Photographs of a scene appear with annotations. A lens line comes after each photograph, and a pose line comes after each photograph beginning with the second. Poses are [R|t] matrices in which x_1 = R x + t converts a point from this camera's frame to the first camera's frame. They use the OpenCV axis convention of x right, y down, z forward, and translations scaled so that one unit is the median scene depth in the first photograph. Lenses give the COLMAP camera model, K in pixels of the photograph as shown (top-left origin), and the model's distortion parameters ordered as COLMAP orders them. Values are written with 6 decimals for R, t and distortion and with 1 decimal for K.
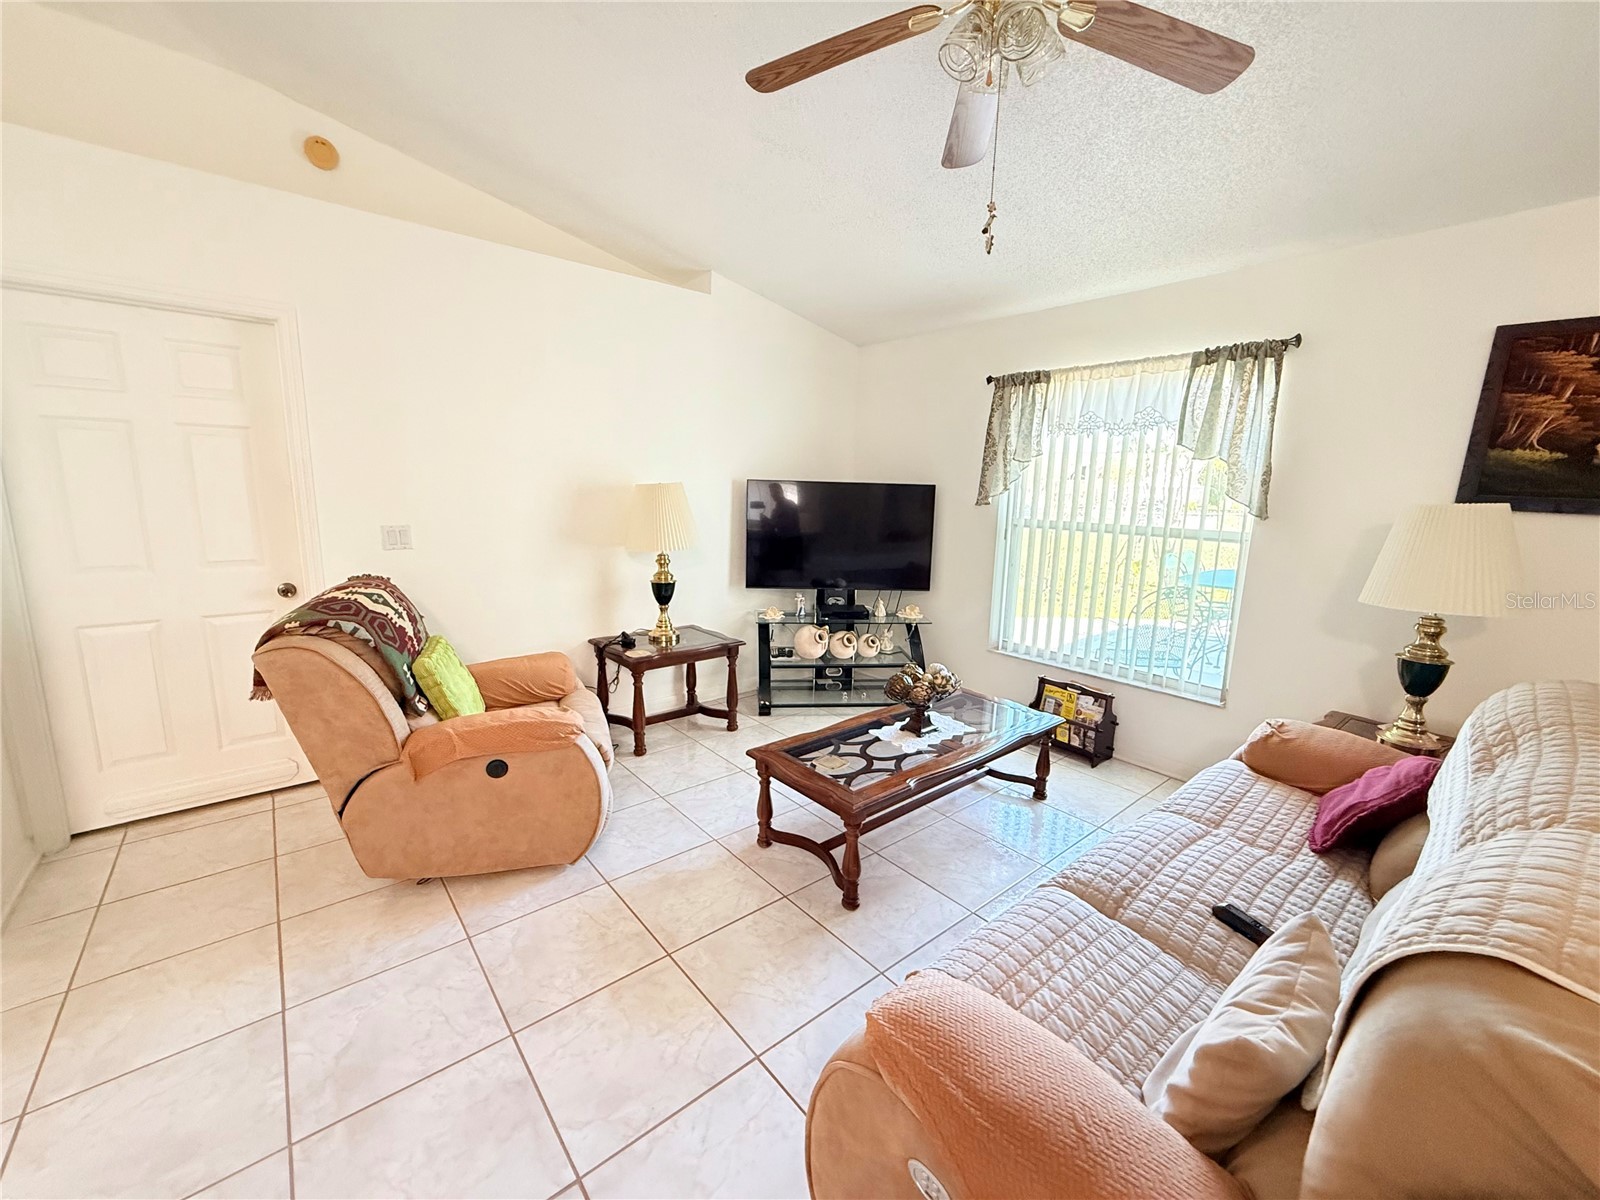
lens RADIAL K [[638.4, 0, 796.8], [0, 638.4, 597.9], [0, 0, 1]] dist [-0.000266, 0.000852]
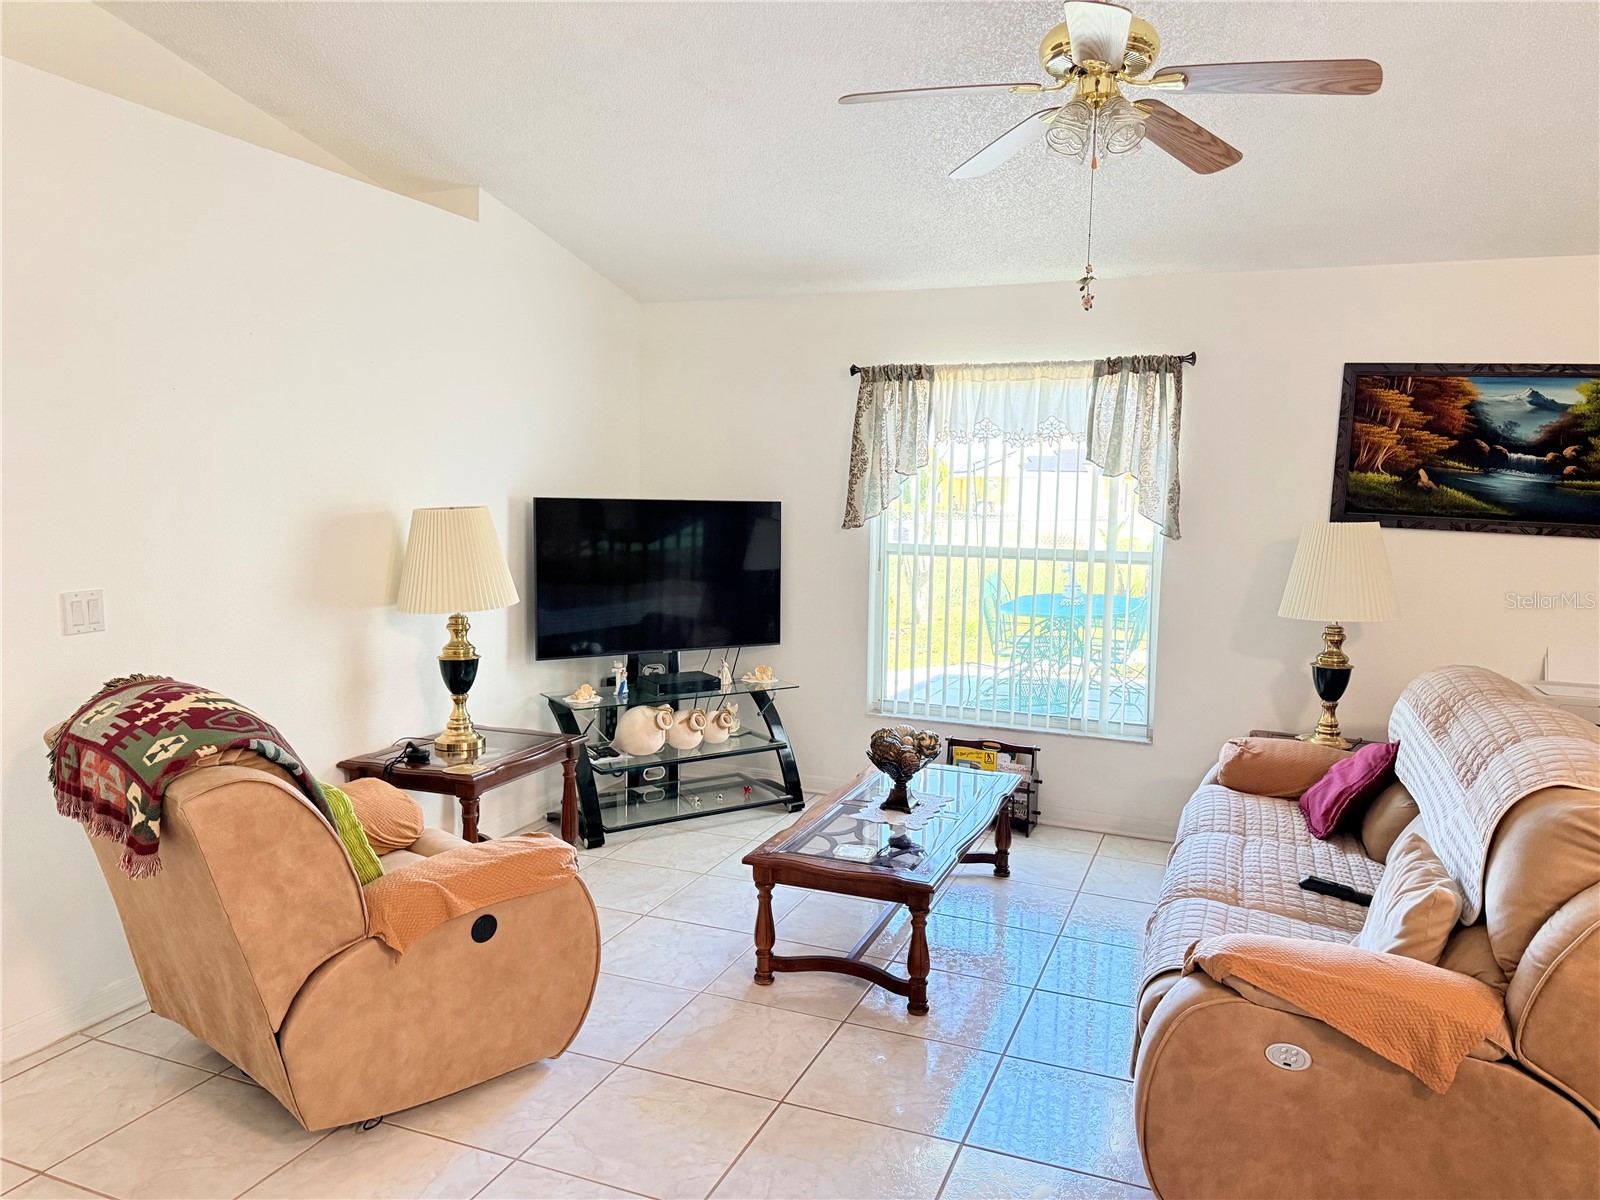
lens RADIAL K [[1124.4, 0, 792.0], [0, 1124.4, 602.7], [0, 0, 1]] dist [0.092051, -0.122928]
pose [[0.882272, -0.056499, 0.467336, -0.557949], [0.085348, 0.995517, -0.040772, -0.007047], [-0.462937, 0.075858, 0.883139, -0.222588]]
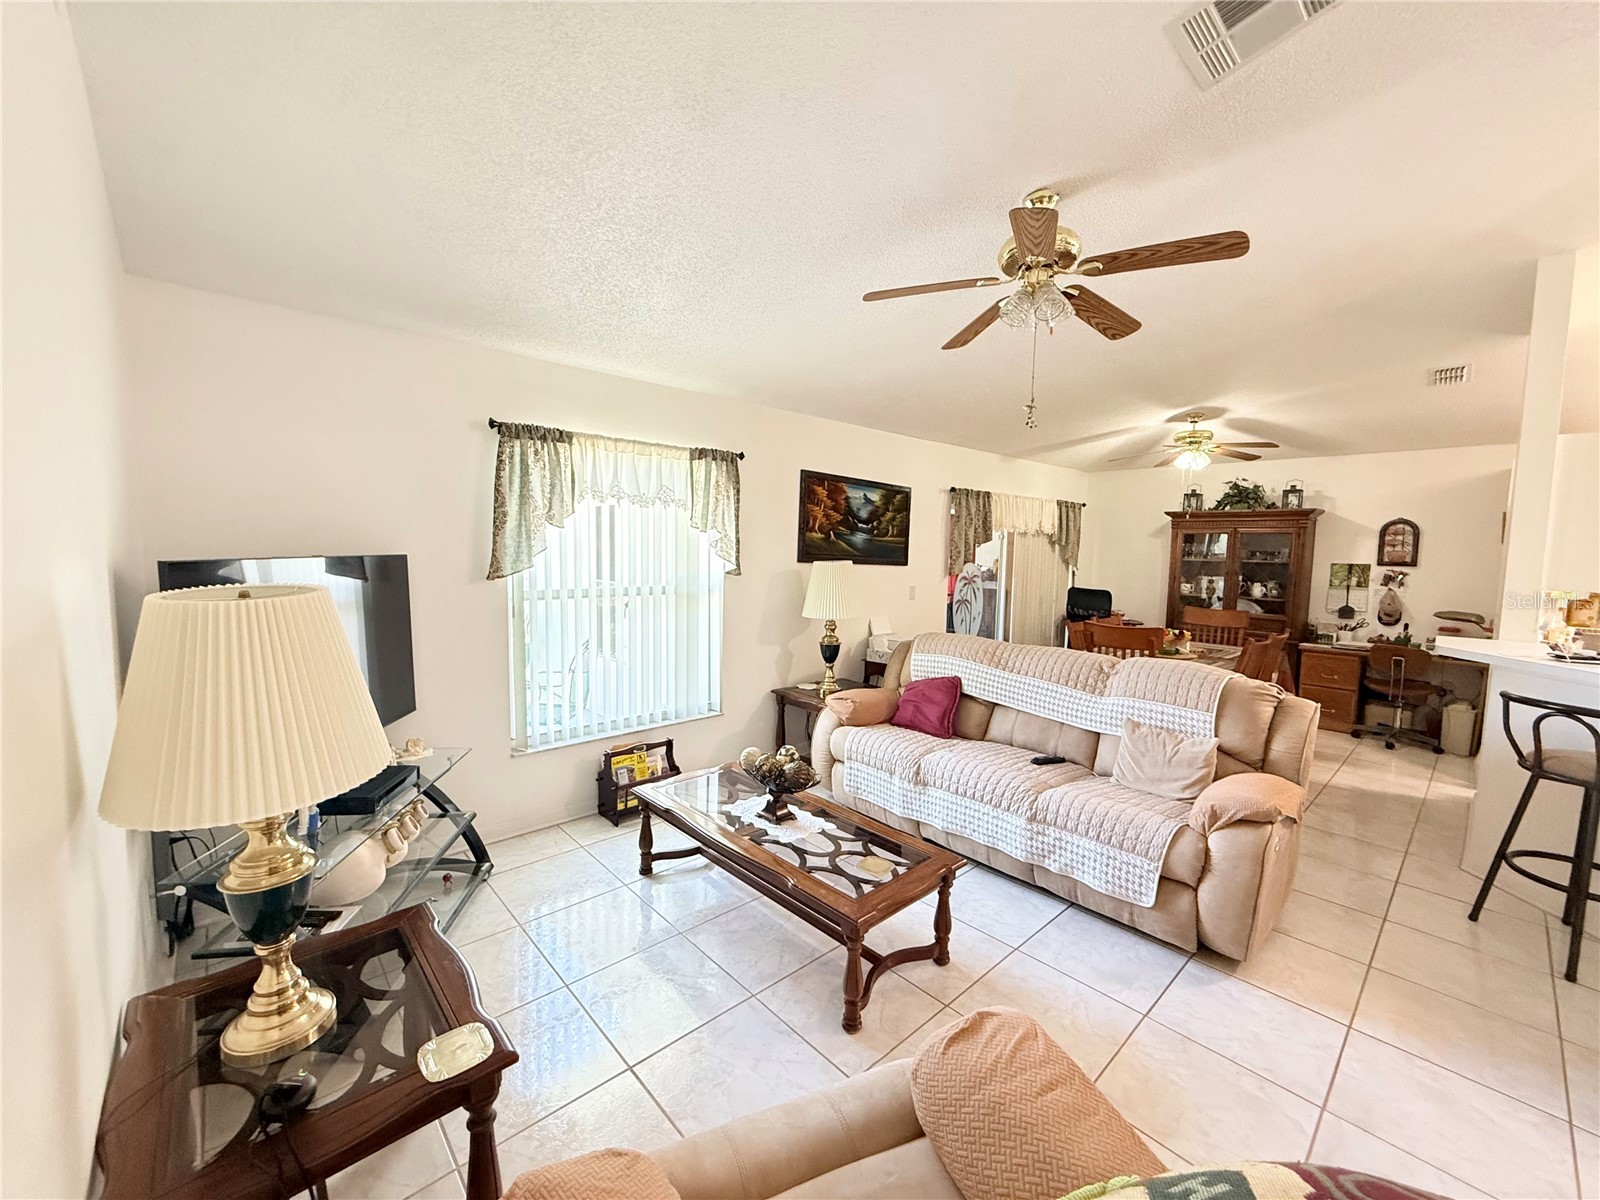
lens RADIAL K [[638.4, 0, 796.8], [0, 638.4, 597.9], [0, 0, 1]] dist [-0.000266, 0.000852]
pose [[-0.045761, -0.108793, 0.993011, -0.680236], [0.154250, 0.981360, 0.114625, -0.208413], [-0.986972, 0.158417, -0.028127, 0.884909]]
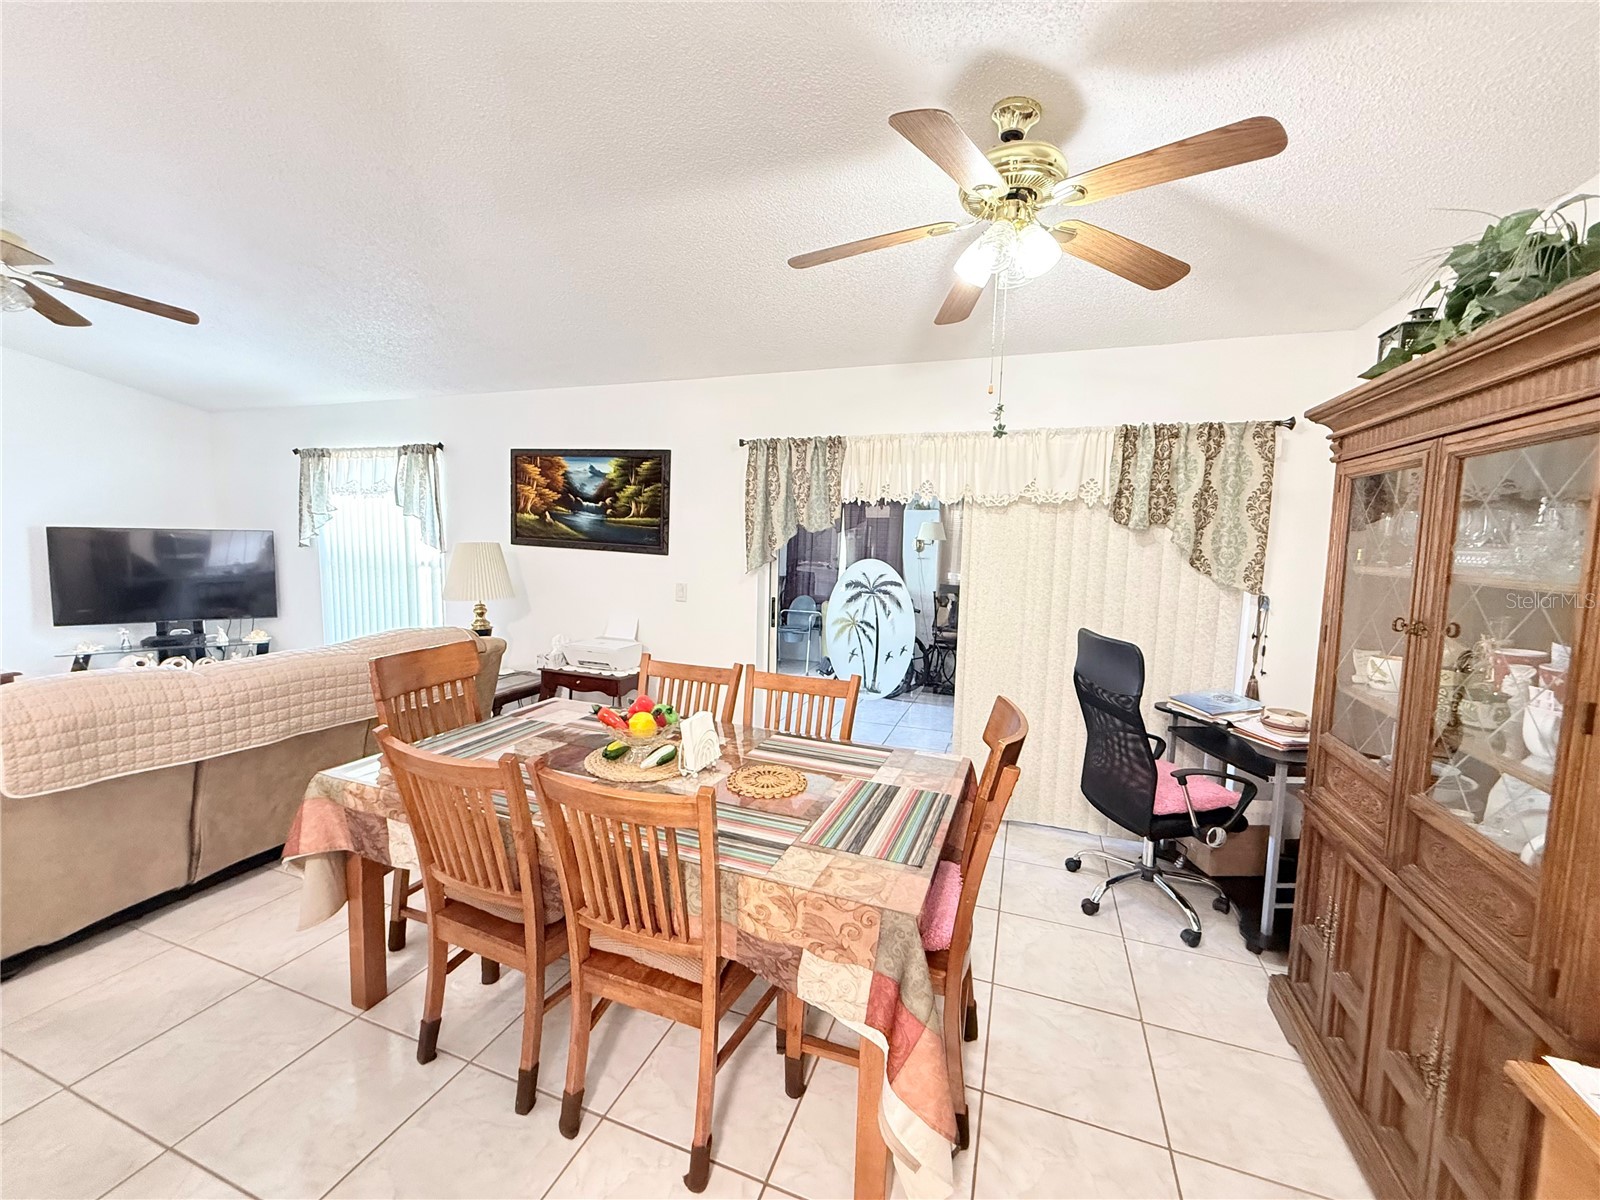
lens RADIAL K [[638.4, 0, 796.8], [0, 638.4, 597.9], [0, 0, 1]] dist [-0.000266, 0.000852]
pose [[0.865466, -0.055107, 0.497928, 0.674964], [0.086537, 0.995435, -0.040246, 0.126222], [-0.493438, 0.077921, 0.866284, -0.790979]]
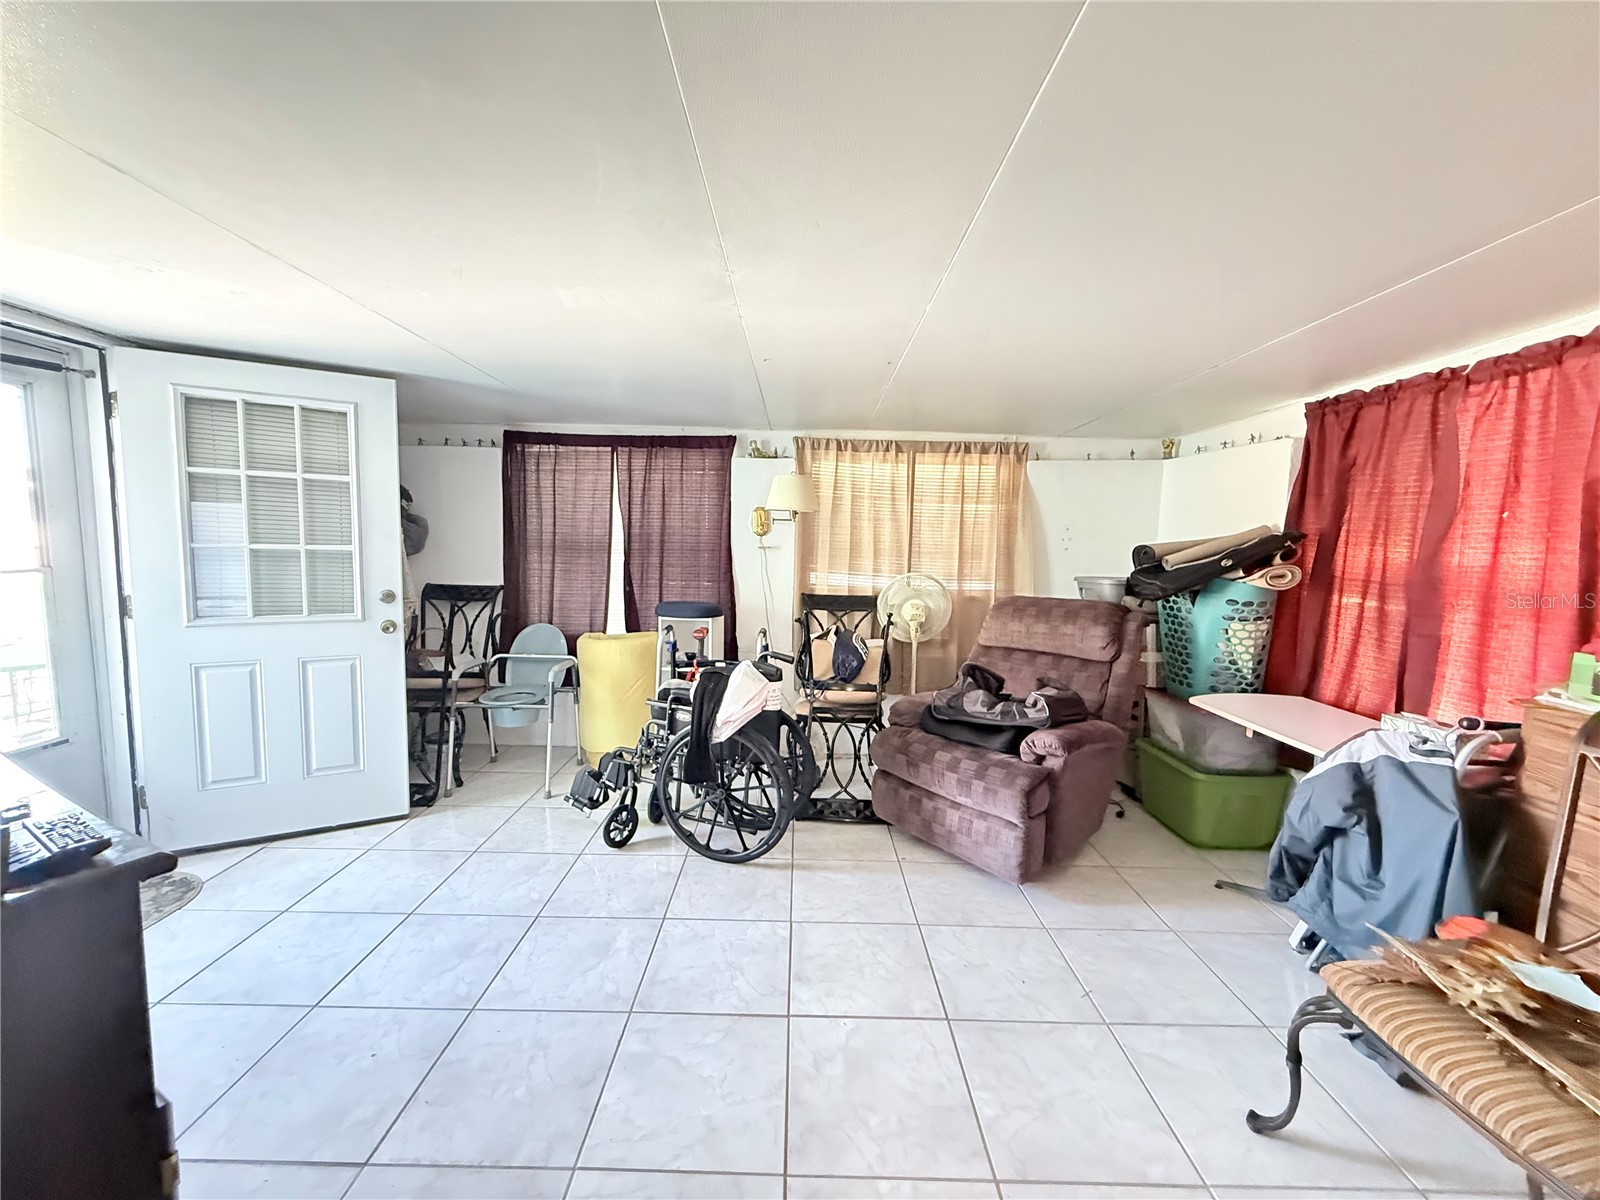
lens RADIAL K [[638.4, 0, 796.8], [0, 638.4, 597.9], [0, 0, 1]] dist [-0.000266, 0.000852]
pose [[0.643238, -0.082353, 0.761225, 1.344452], [0.126429, 0.991975, 0.000483, 0.028318], [-0.755156, 0.095931, 0.648488, 0.195135]]
